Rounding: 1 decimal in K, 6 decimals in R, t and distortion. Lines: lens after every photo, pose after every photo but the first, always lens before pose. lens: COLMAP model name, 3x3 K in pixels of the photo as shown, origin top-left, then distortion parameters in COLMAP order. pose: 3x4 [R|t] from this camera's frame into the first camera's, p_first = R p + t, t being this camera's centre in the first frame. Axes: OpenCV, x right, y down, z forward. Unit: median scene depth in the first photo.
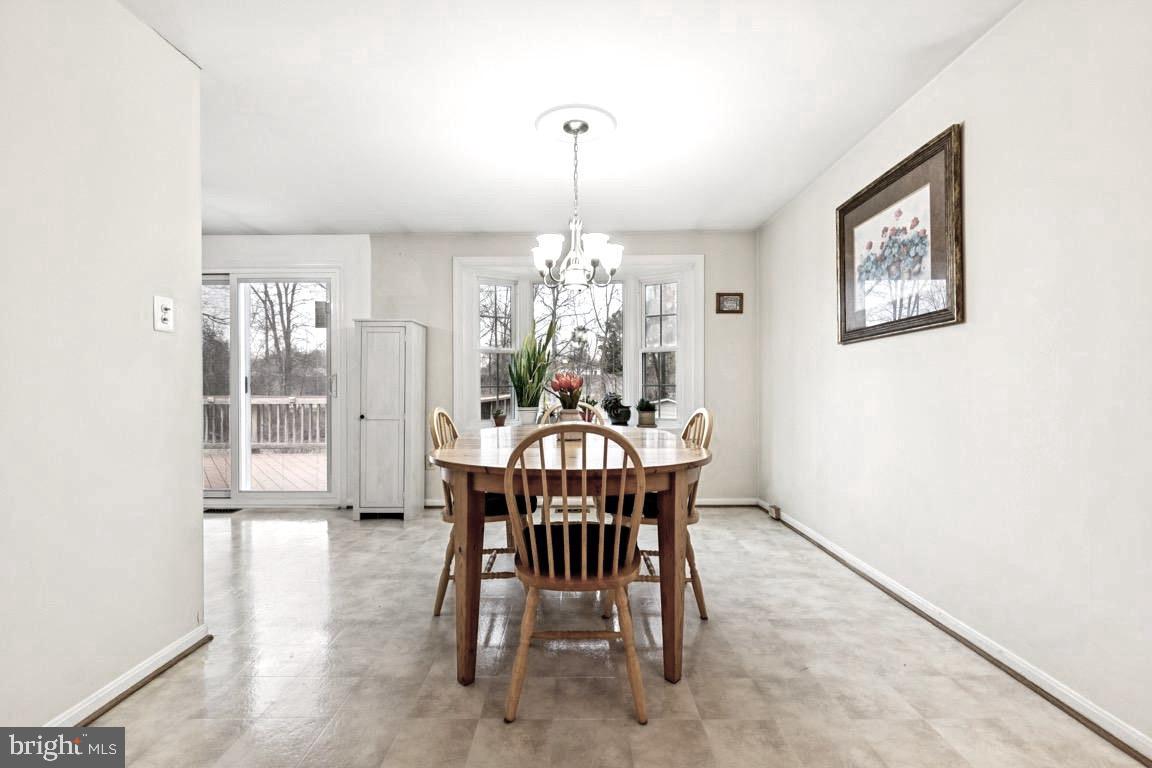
lens RADIAL K [[525.1, 0, 579.6], [0, 525.1, 386.1], [0, 0, 1]] dist [0.005287, -0.000780]
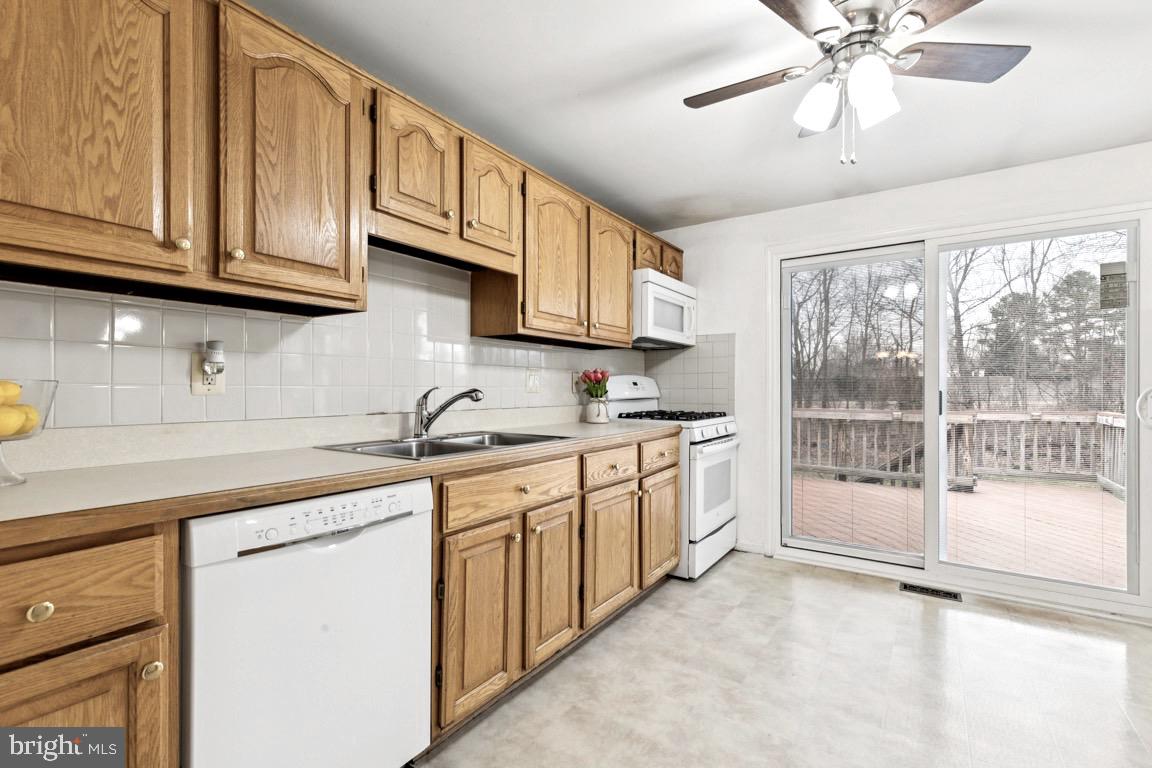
lens RADIAL K [[525.1, 0, 569.7], [0, 525.1, 386.9], [0, 0, 1]] dist [0.005287, -0.000780]
pose [[0.822665, 0.011237, -0.568415, 0.711299], [-0.008535, 0.999936, 0.007416, -0.049223], [0.568462, -0.001250, 0.822708, 0.287628]]
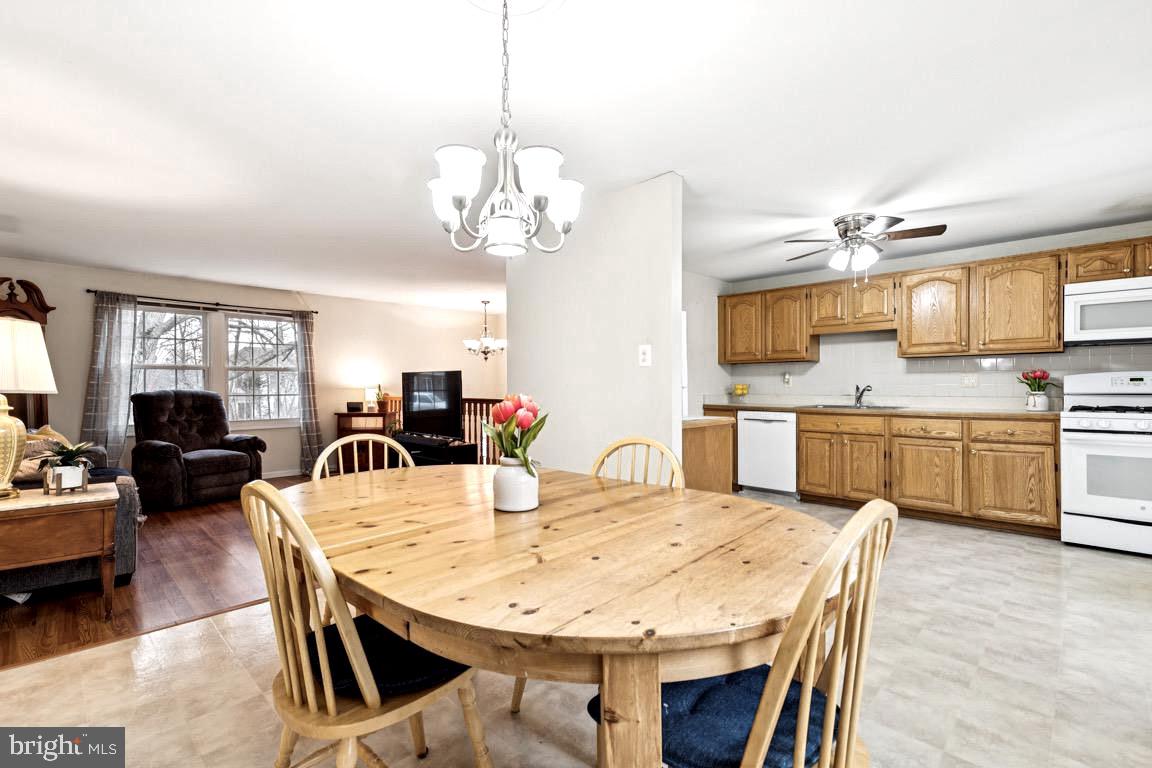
lens RADIAL K [[525.1, 0, 571.7], [0, 525.1, 388.1], [0, 0, 1]] dist [0.005287, -0.000780]
pose [[-0.712288, 0.017733, -0.701664, 2.190169], [0.015888, 0.999832, 0.009140, -0.063039], [0.701708, -0.004638, -0.712450, 1.476166]]
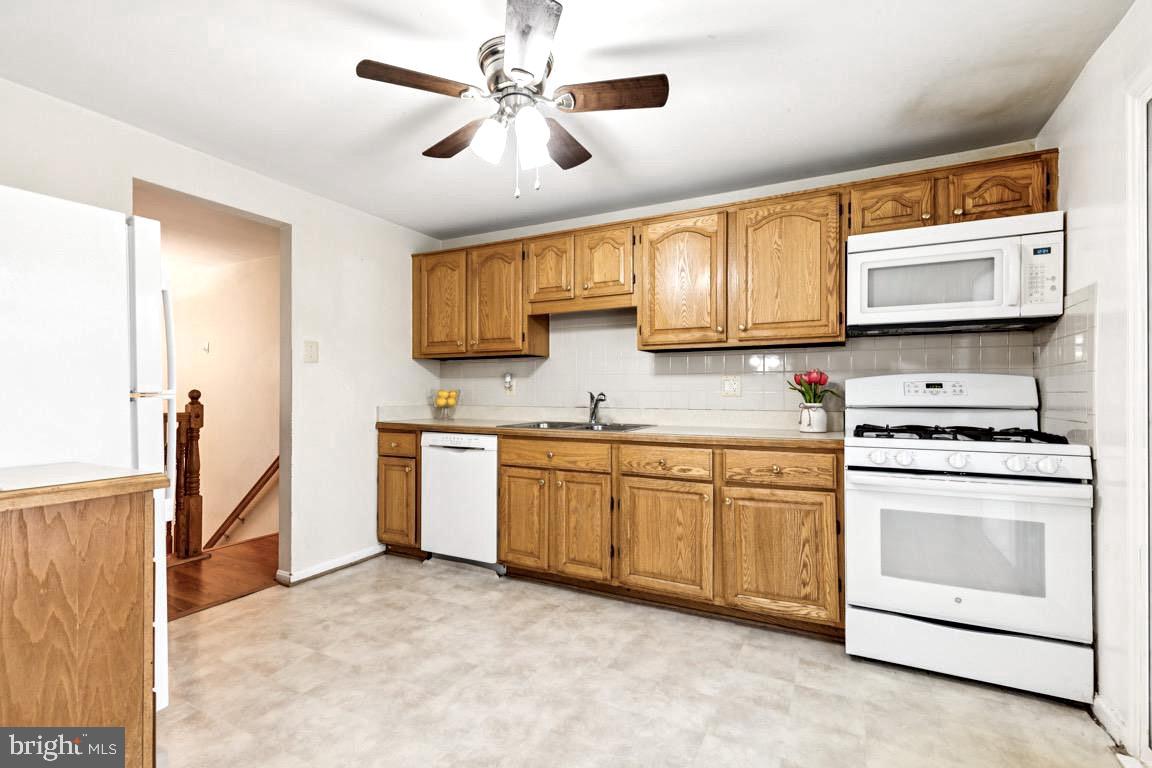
lens RADIAL K [[525.1, 0, 574.9], [0, 525.1, 390.2], [0, 0, 1]] dist [0.005287, -0.000780]
pose [[-0.474970, 0.004760, -0.879989, 1.229544], [0.008170, 0.999966, 0.000999, -0.046692], [0.879964, -0.006715, -0.474993, 1.409677]]
